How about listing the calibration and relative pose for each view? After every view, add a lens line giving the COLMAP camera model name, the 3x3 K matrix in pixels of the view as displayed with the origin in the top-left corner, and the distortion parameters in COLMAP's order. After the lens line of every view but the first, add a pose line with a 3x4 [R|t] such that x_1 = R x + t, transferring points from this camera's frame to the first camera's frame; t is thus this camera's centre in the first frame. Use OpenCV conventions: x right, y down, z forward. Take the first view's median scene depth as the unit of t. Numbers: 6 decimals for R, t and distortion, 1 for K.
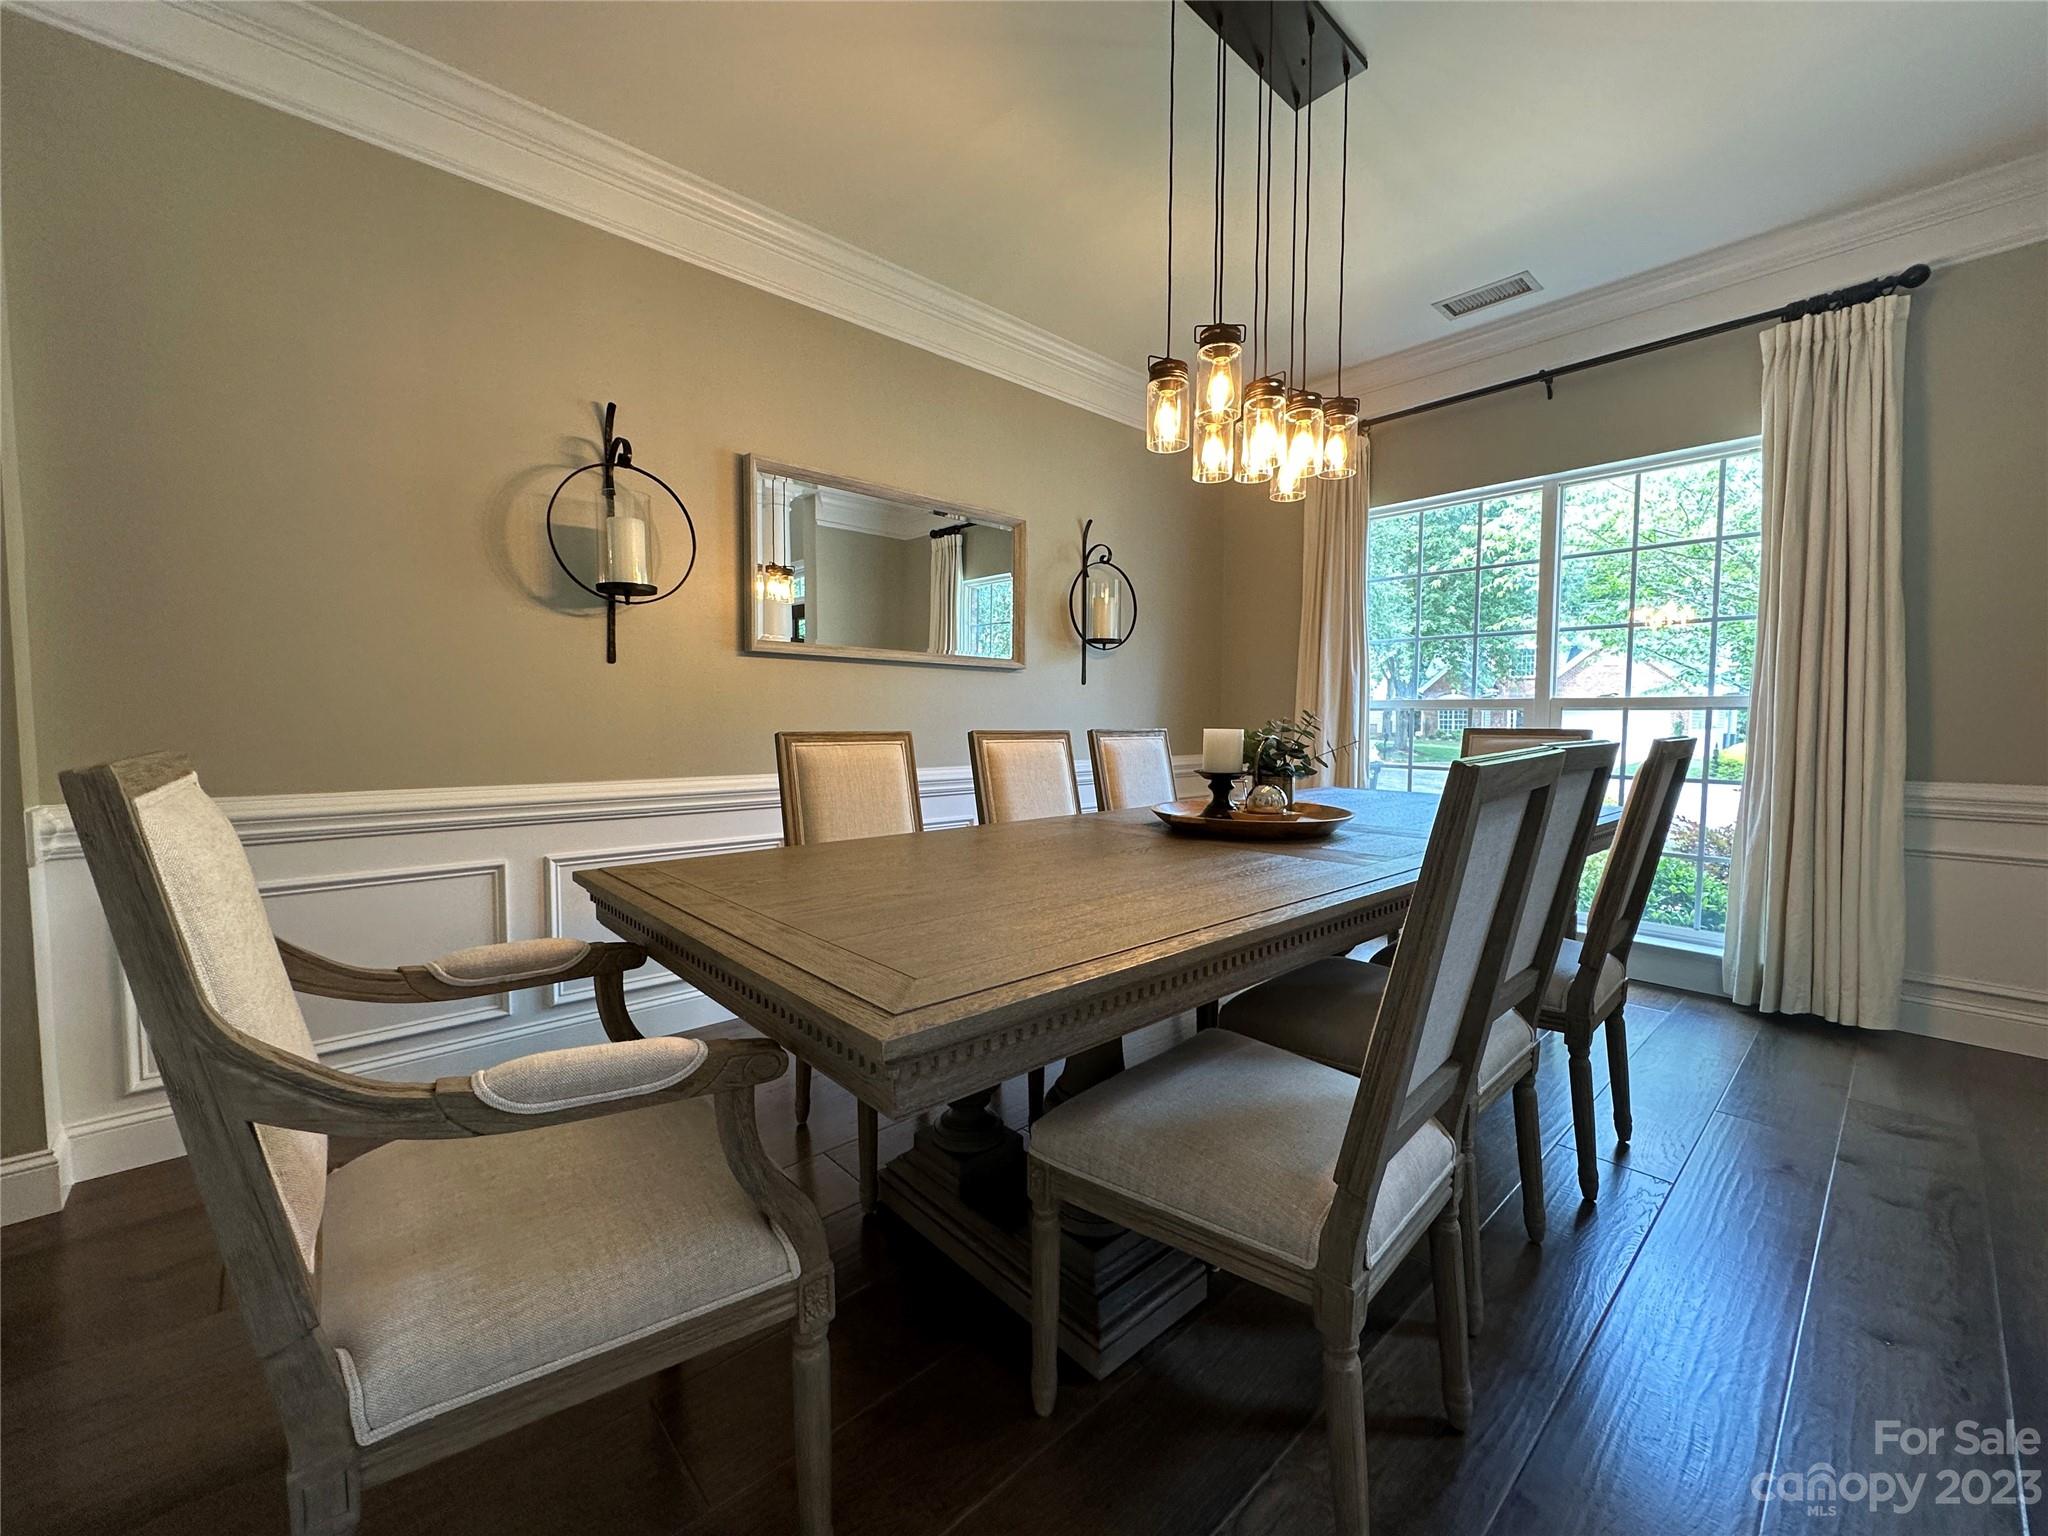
lens RADIAL K [[815.1, 0, 1024.4], [0, 815.1, 764.8], [0, 0, 1]] dist [-0.001422, 0.000409]
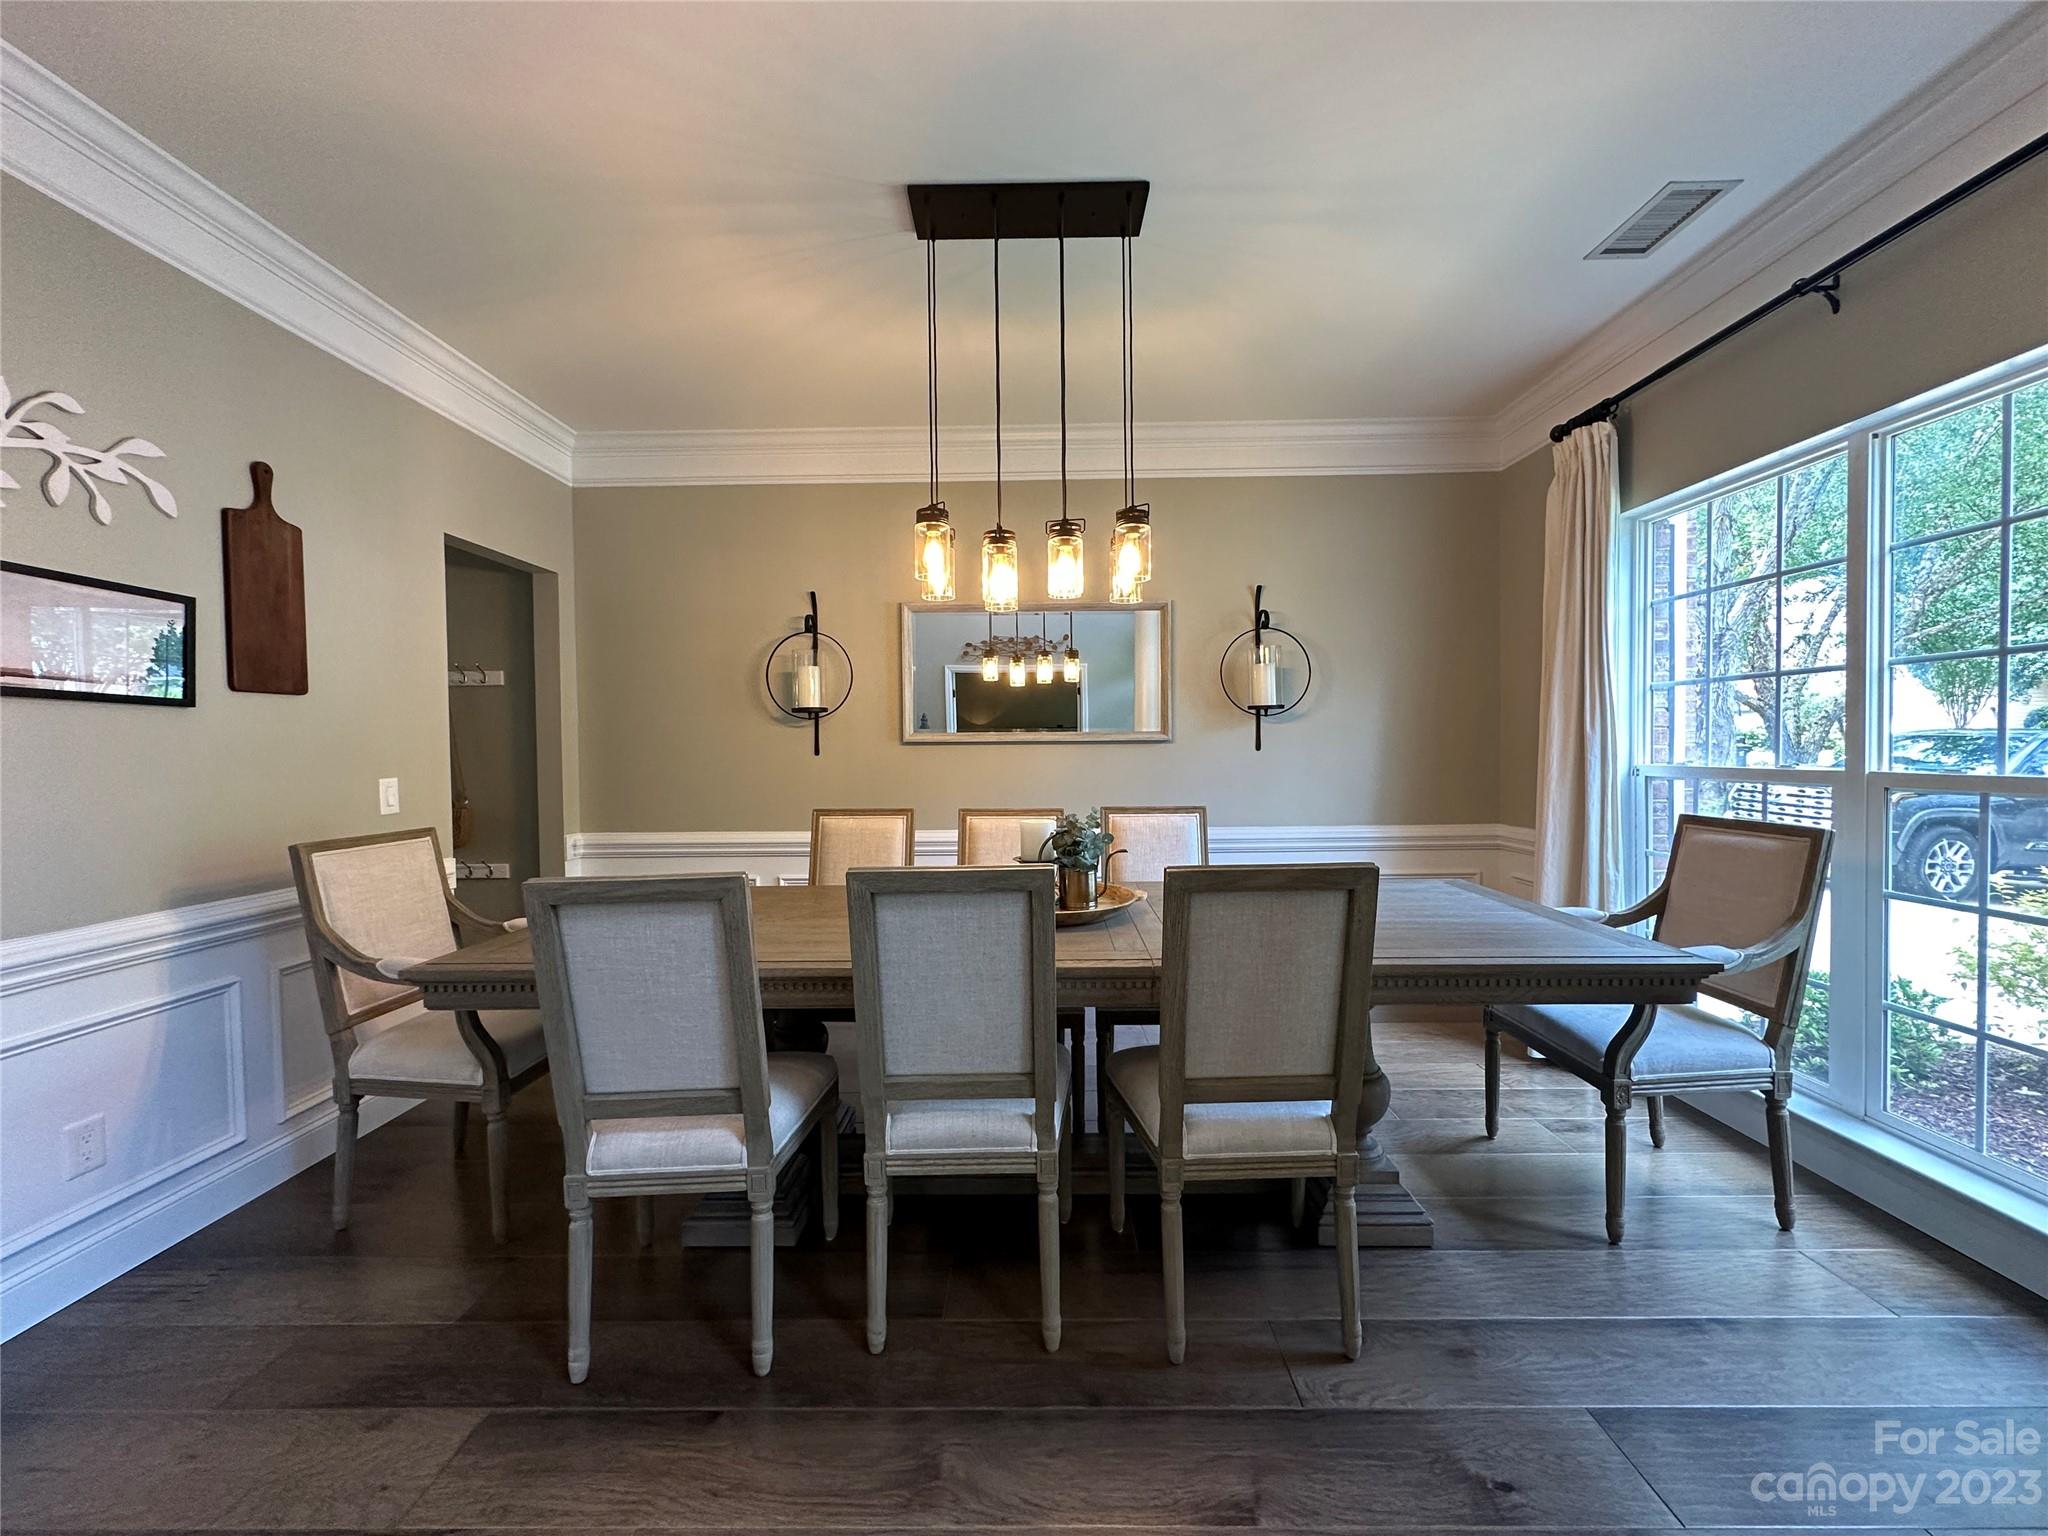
lens RADIAL K [[815.1, 0, 1024.4], [0, 815.1, 764.8], [0, 0, 1]] dist [-0.001422, 0.000409]
pose [[0.729803, 0.000562, -0.683657, 0.723360], [-0.026711, 0.999260, -0.027693, -0.062928], [0.683136, 0.038472, 0.729278, 0.112339]]
